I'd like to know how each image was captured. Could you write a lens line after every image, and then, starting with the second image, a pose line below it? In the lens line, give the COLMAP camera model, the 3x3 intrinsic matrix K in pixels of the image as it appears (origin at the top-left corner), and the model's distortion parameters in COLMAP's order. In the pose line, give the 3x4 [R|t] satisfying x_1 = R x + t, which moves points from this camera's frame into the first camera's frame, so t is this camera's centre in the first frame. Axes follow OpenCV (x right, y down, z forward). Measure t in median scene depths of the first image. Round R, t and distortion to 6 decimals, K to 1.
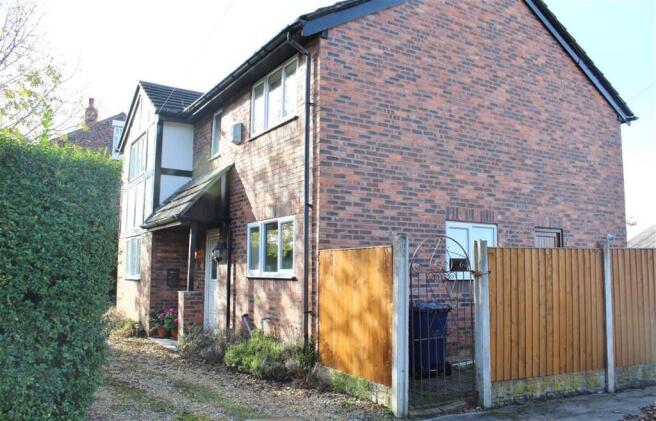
lens RADIAL K [[616.6, 0, 328.0], [0, 616.6, 210.5], [0, 0, 1]] dist [-0.084354, 0.002768]
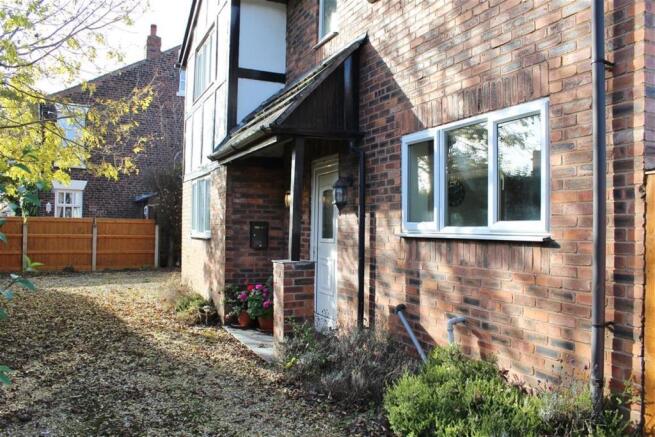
lens RADIAL K [[544.3, 0, 327.5], [0, 544.3, 218.5], [0, 0, 1]] dist [-0.059541, 0.002770]
pose [[0.995248, 0.002283, -0.097350, -0.144358], [0.005858, 0.996511, 0.083251, 0.050885], [0.097201, -0.083426, 0.991762, 0.504308]]
